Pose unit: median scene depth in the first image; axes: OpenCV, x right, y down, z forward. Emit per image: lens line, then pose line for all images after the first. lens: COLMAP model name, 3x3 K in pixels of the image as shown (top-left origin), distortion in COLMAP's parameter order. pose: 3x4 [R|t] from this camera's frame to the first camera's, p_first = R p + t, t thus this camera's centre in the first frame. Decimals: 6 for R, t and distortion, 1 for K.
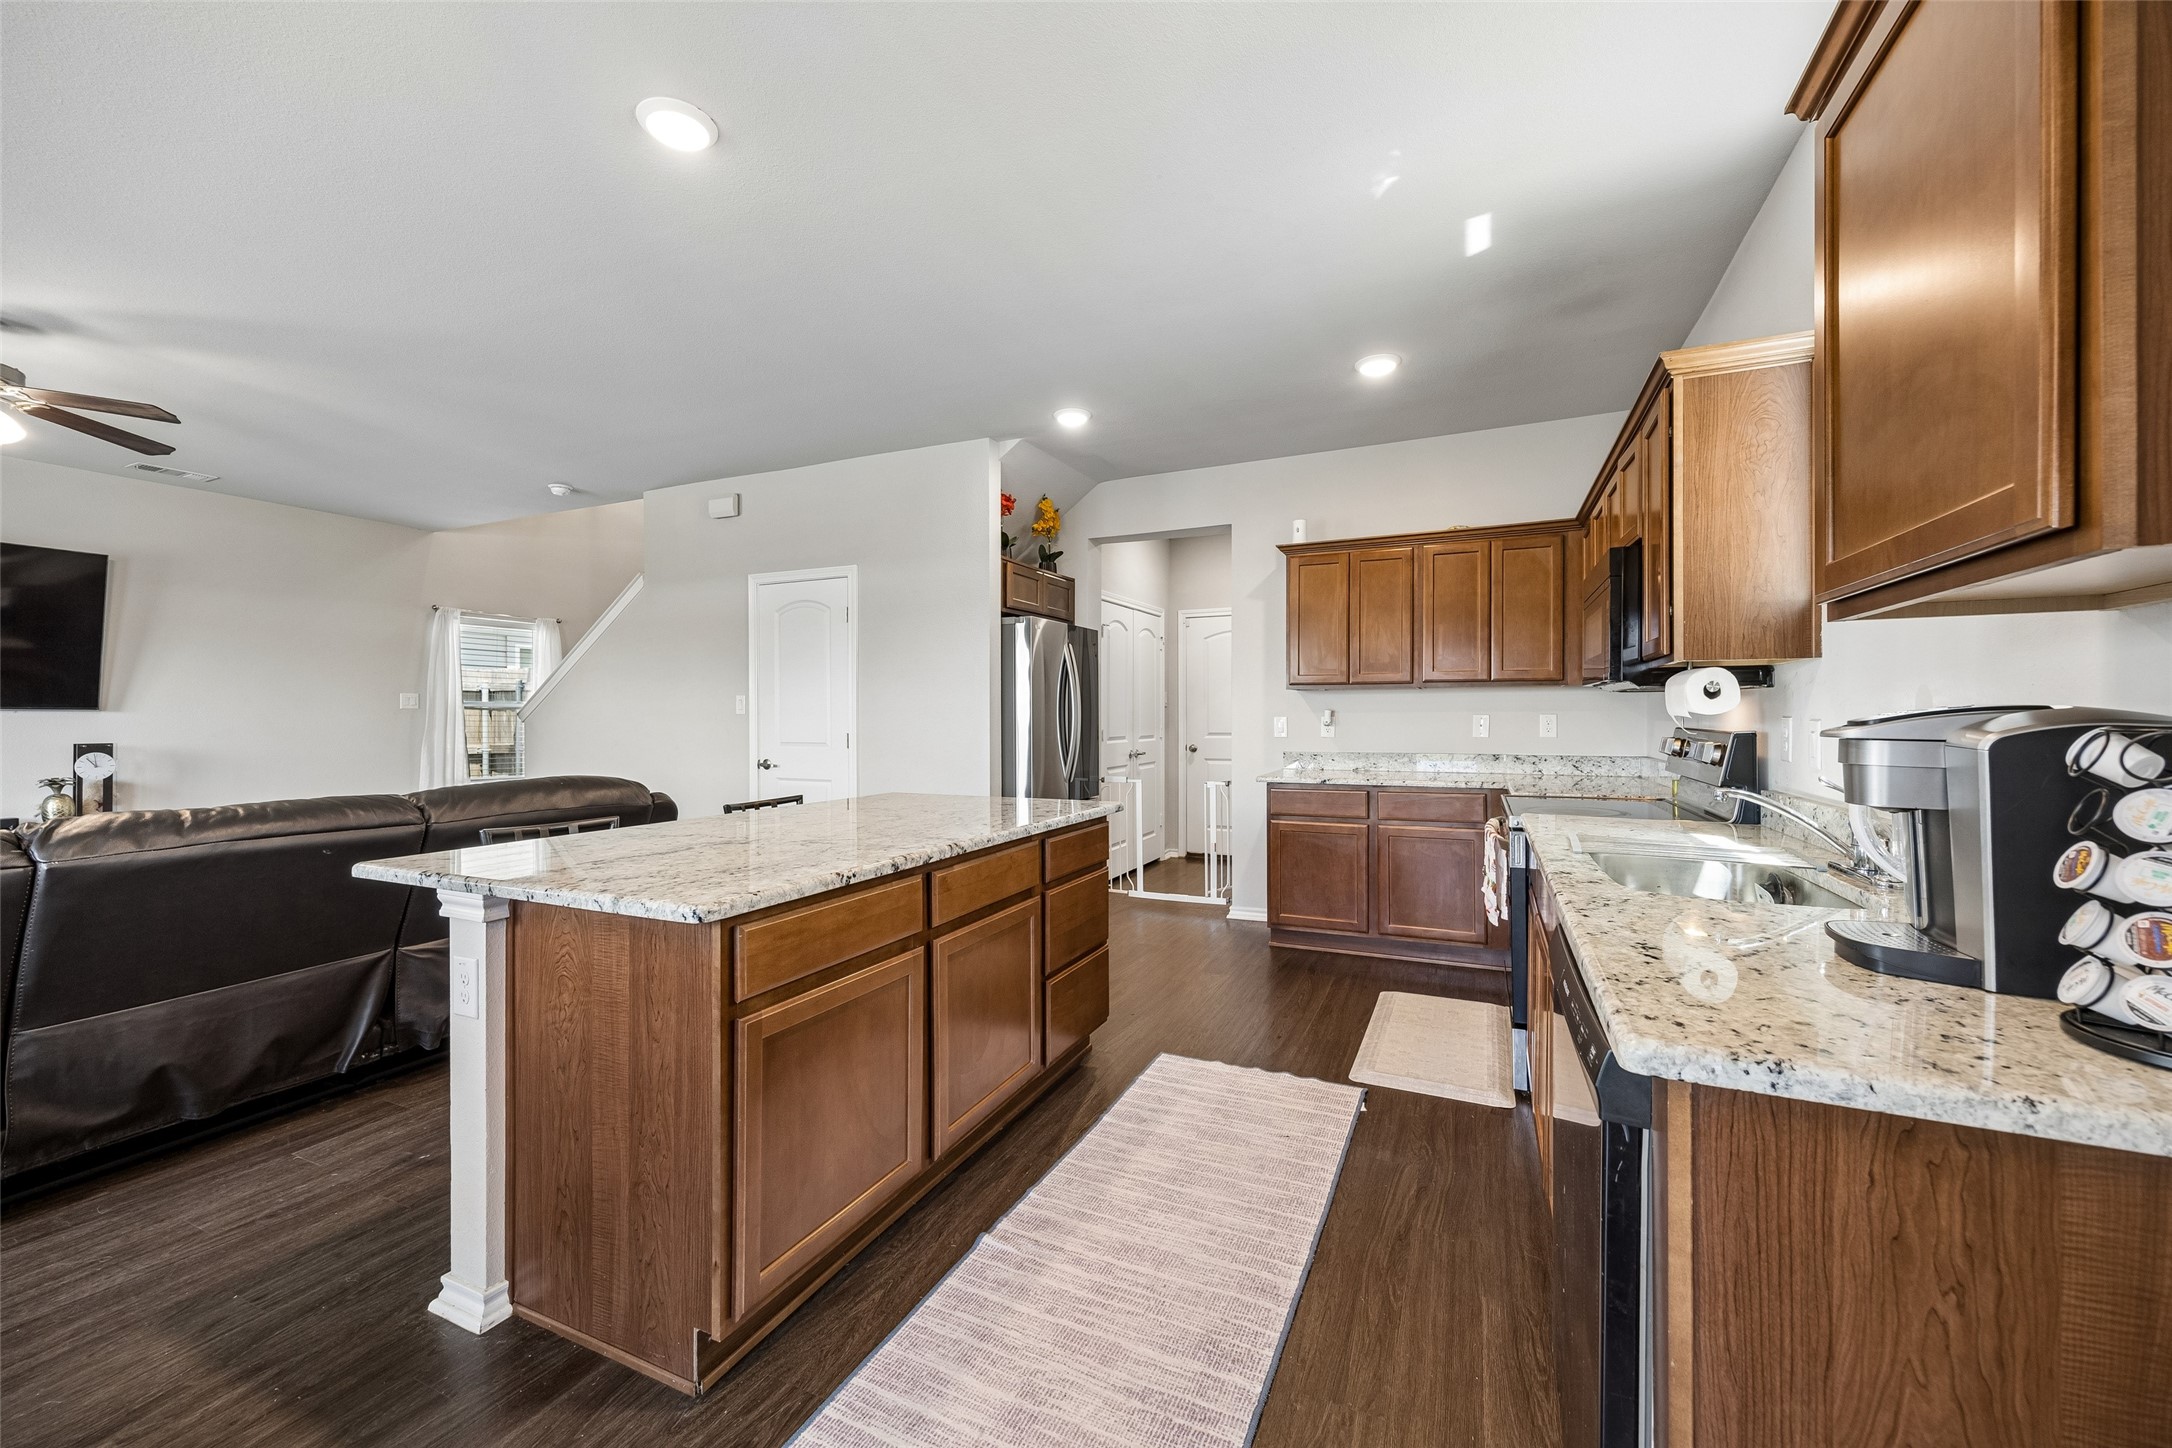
lens RADIAL K [[845.3, 0, 1087.5], [0, 845.3, 717.7], [0, 0, 1]] dist [0.000820, 0.000078]
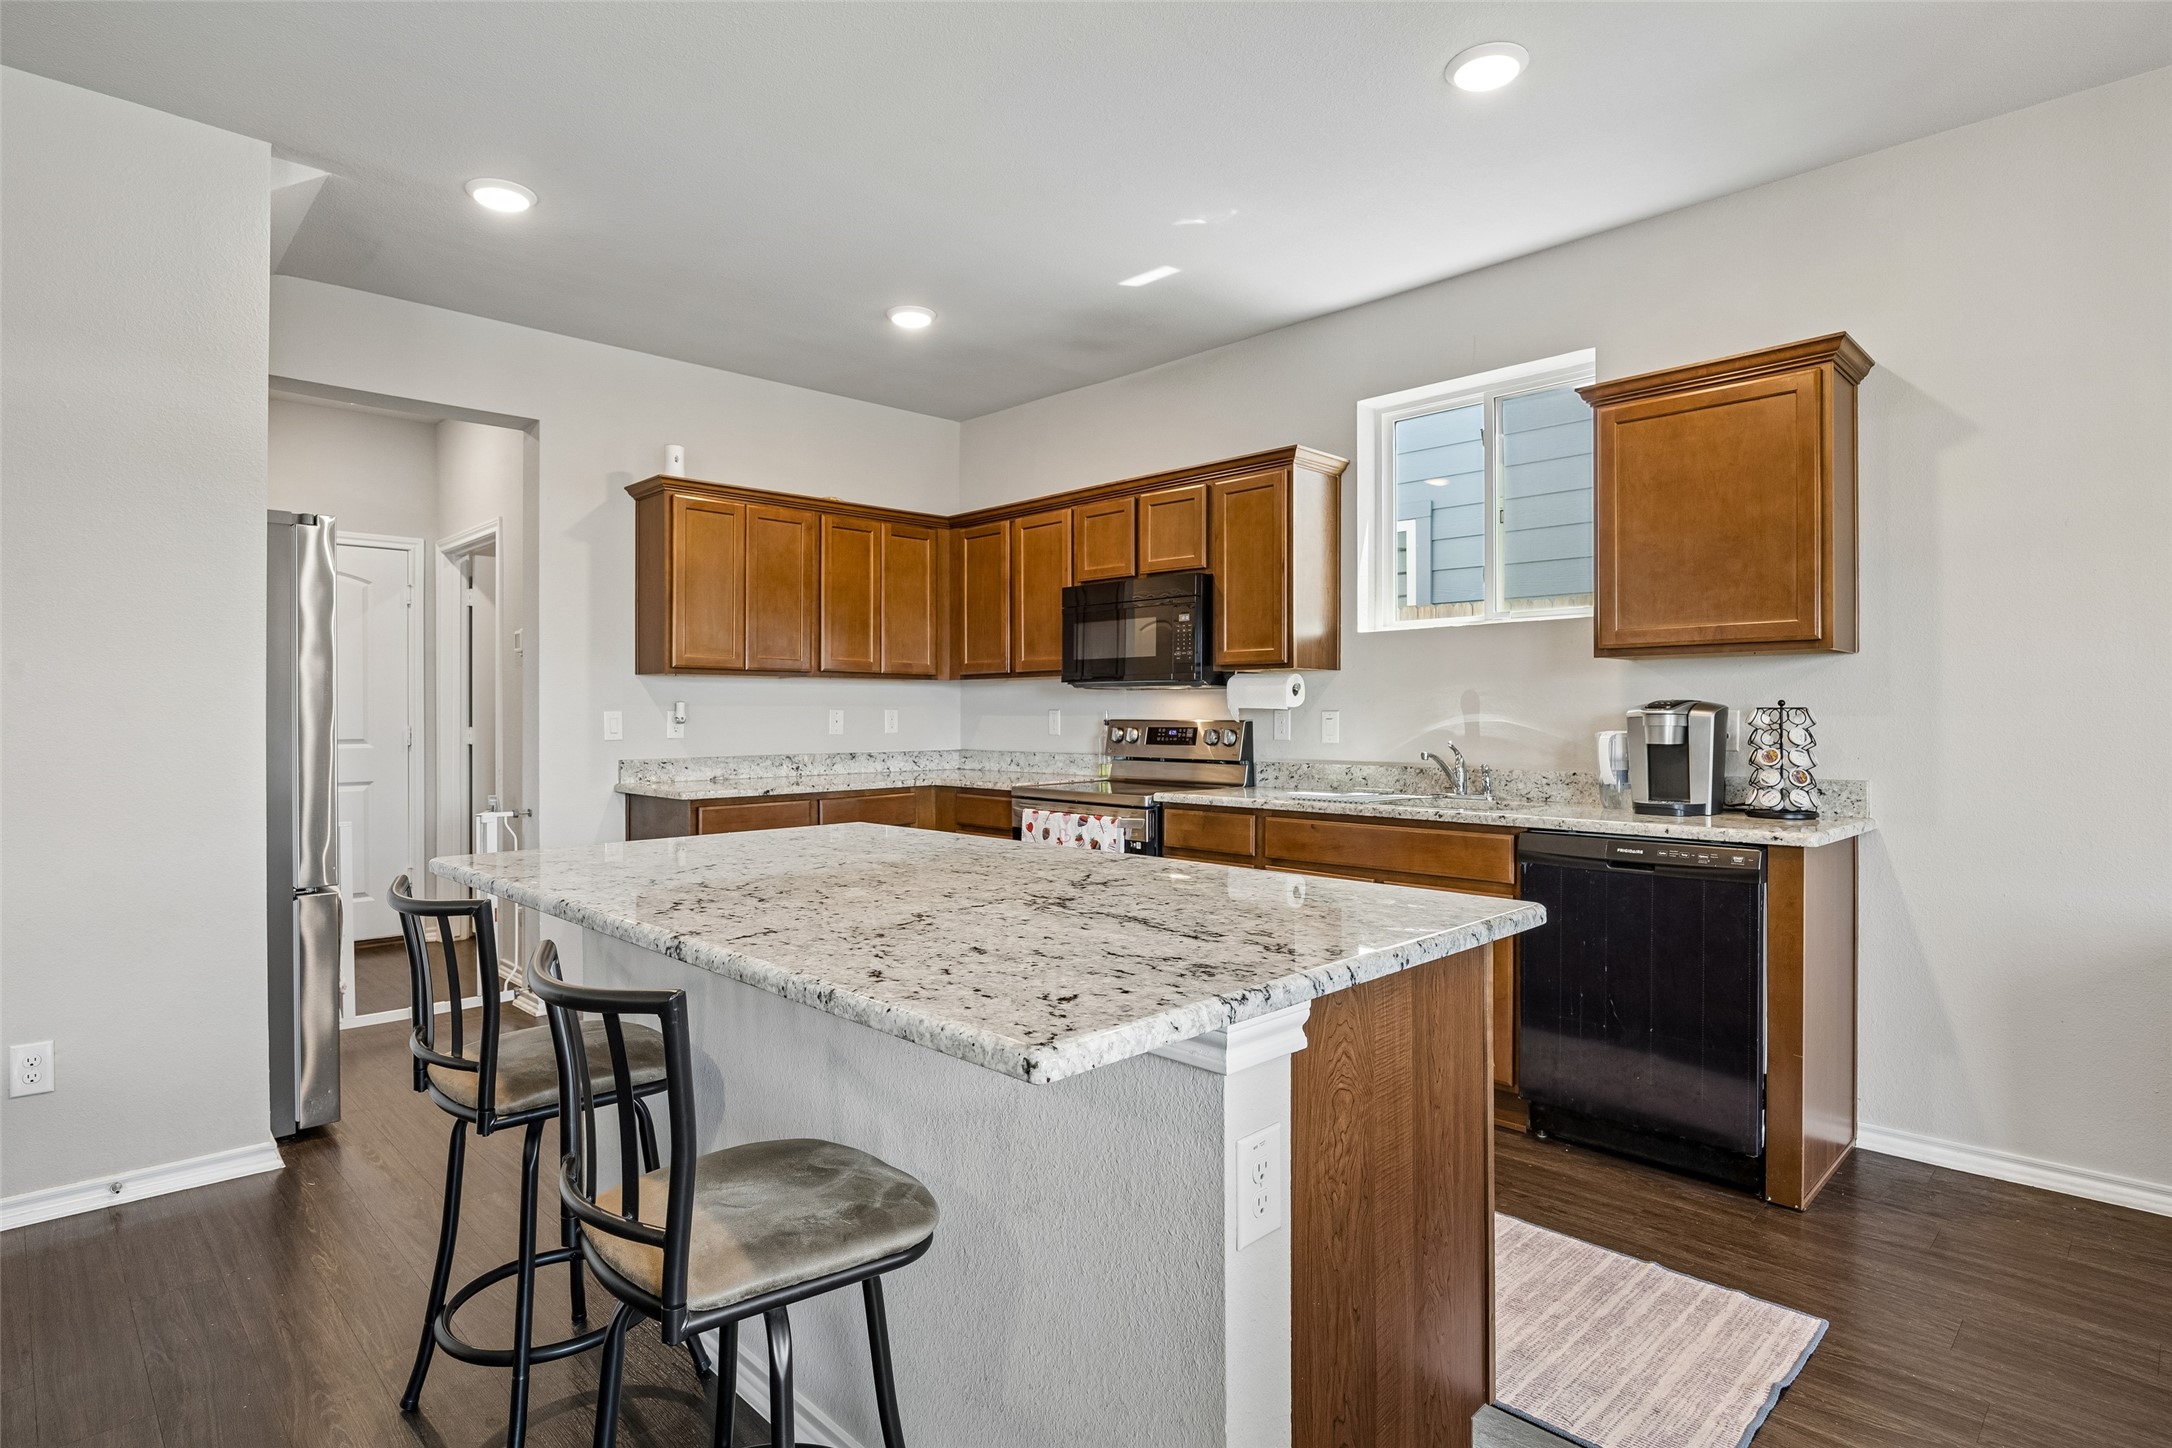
lens RADIAL K [[1121.0, 0, 1082.7], [0, 1121.0, 716.2], [0, 0, 1]] dist [-0.009987, 0.000213]
pose [[0.356998, 0.000003, 0.934105, -0.863643], [0.004237, 0.999990, -0.001622, 0.010462], [-0.934095, 0.004537, 0.356995, 0.505472]]
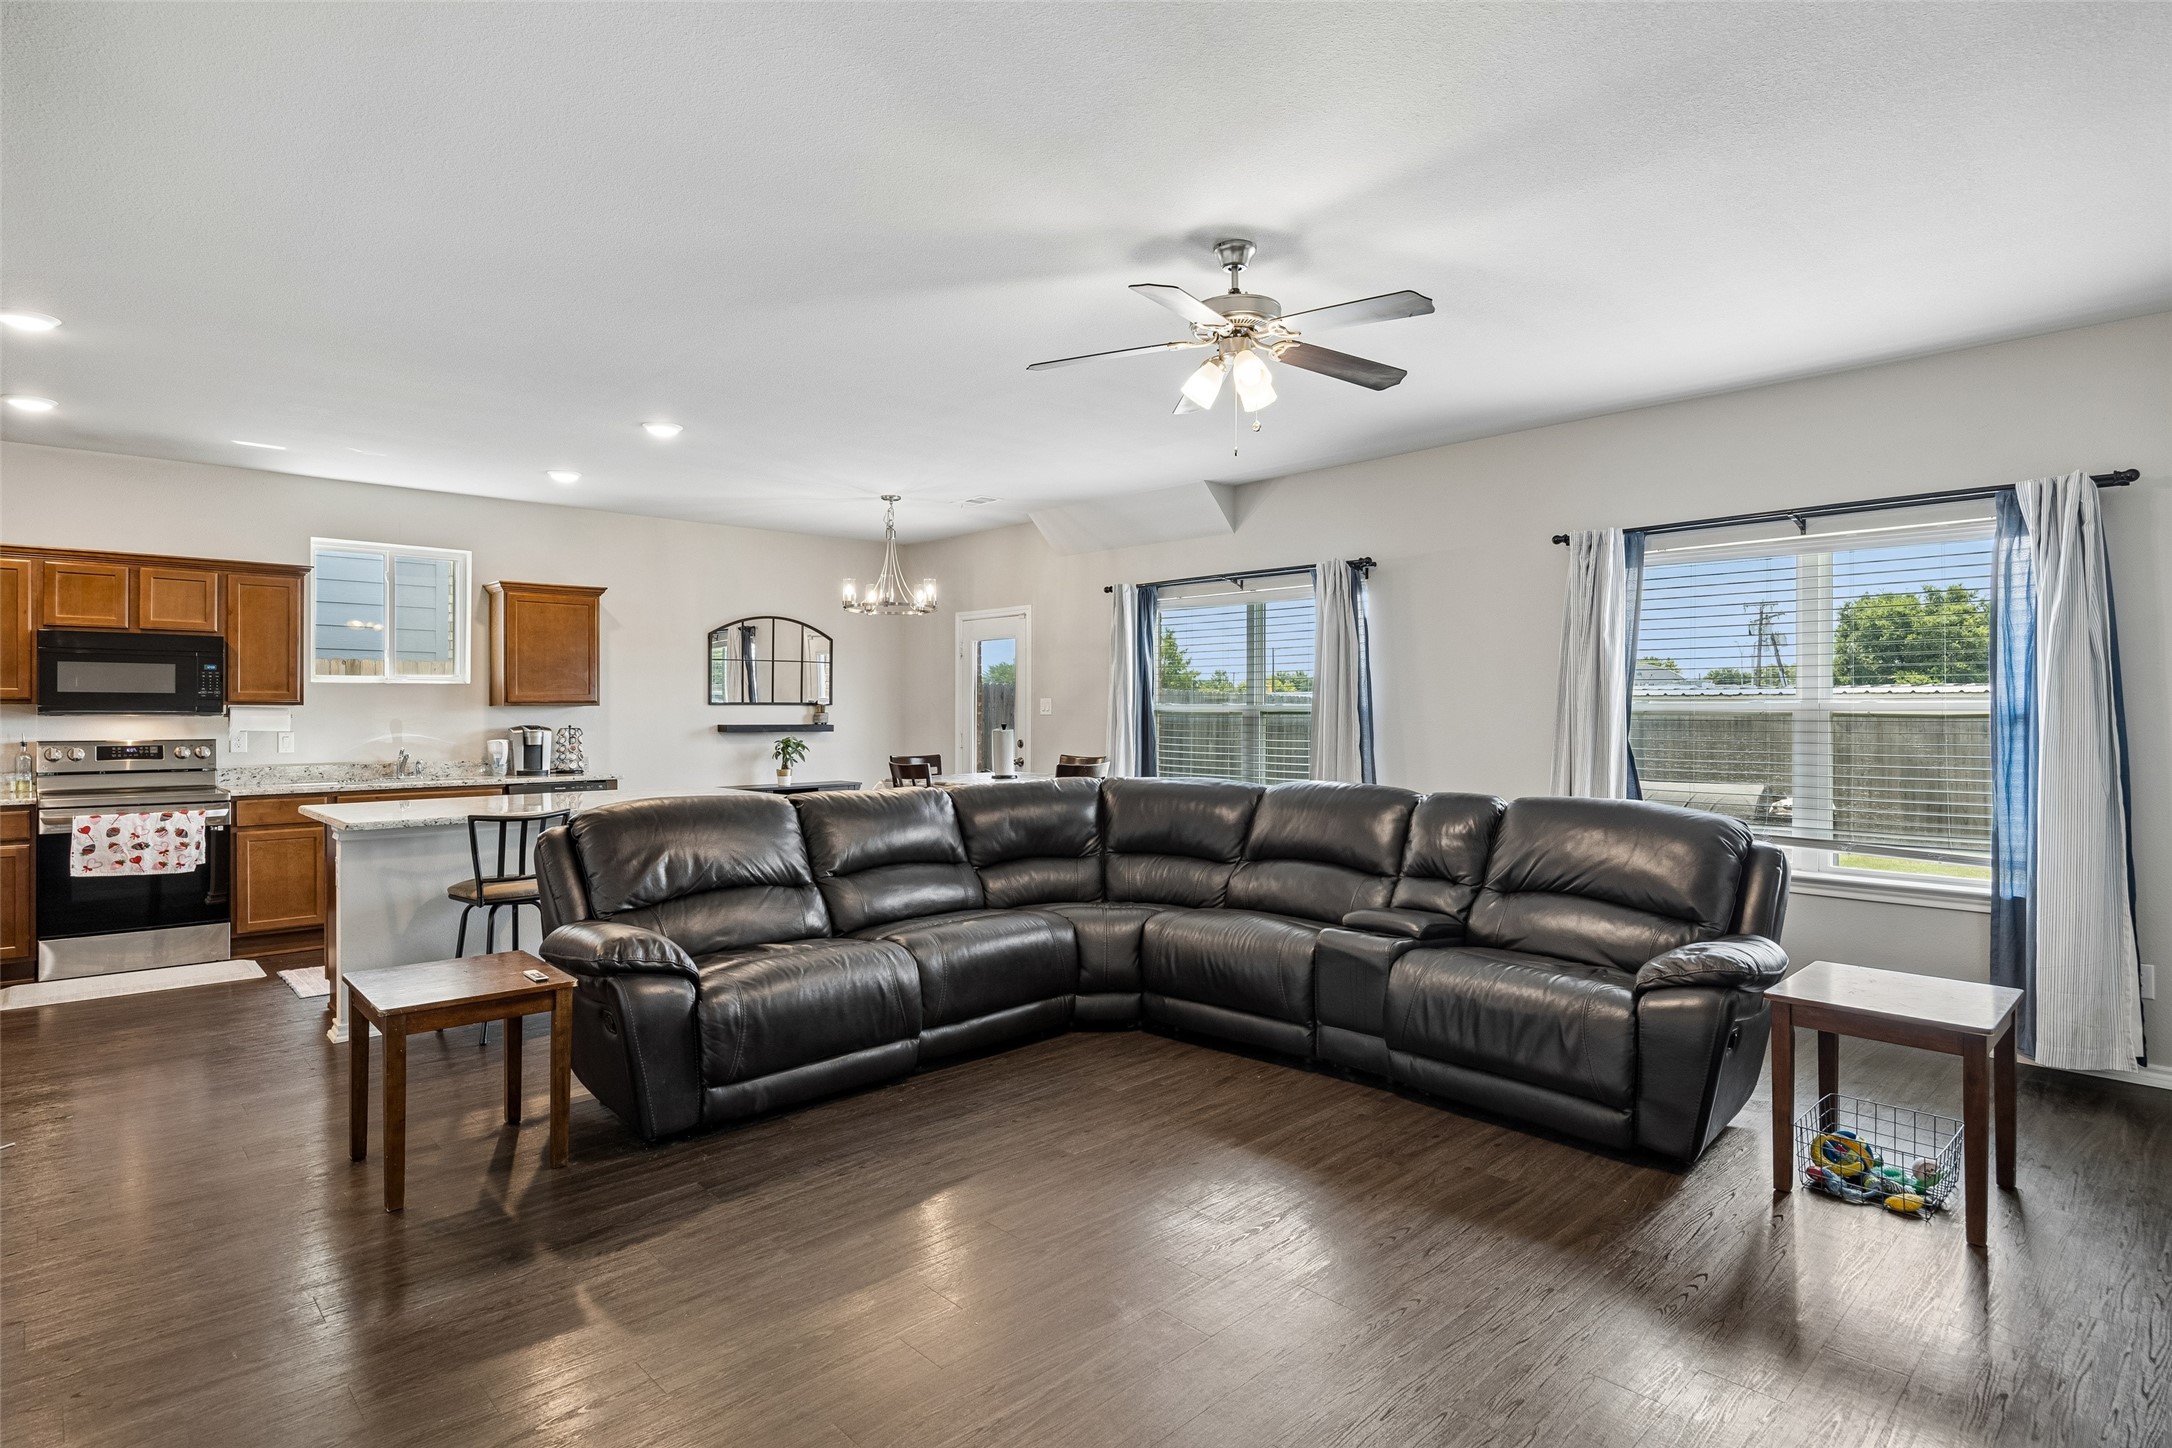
lens RADIAL K [[1143.5, 0, 1086.8], [0, 1143.5, 709.3], [0, 0, 1]] dist [-0.000521, -0.002587]
pose [[-0.925539, 0.003496, 0.378637, -1.744478], [0.004410, 0.999989, 0.001549, -0.039359], [-0.378627, 0.003103, -0.925544, 2.249818]]
